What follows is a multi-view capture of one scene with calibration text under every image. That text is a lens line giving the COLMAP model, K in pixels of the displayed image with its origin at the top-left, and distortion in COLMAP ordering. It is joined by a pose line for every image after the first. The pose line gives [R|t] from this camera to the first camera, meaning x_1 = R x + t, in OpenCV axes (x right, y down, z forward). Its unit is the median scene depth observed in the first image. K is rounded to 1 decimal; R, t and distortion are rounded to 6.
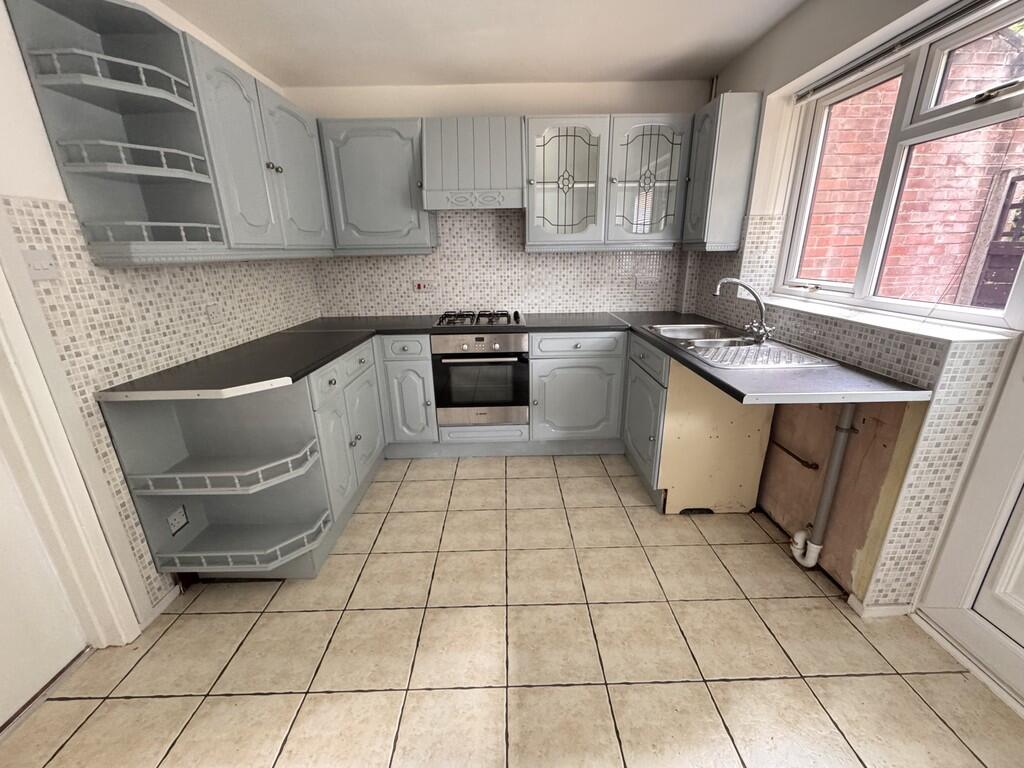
lens RADIAL K [[411.3, 0, 513.6], [0, 411.3, 384.7], [0, 0, 1]] dist [-0.003687, 0.000404]
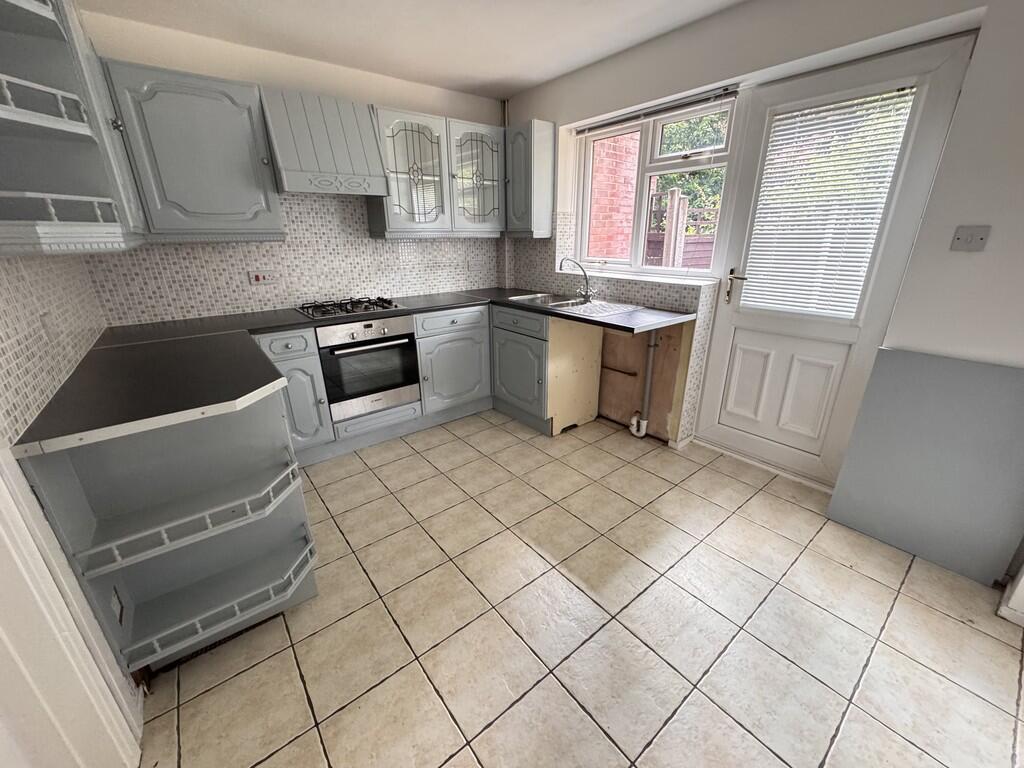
lens RADIAL K [[411.3, 0, 513.6], [0, 411.3, 384.7], [0, 0, 1]] dist [-0.003687, 0.000404]
pose [[0.790908, -0.202081, 0.577605, -0.447150], [0.185418, 0.978666, 0.088505, 0.007489], [-0.583168, 0.037099, 0.811504, -0.017865]]
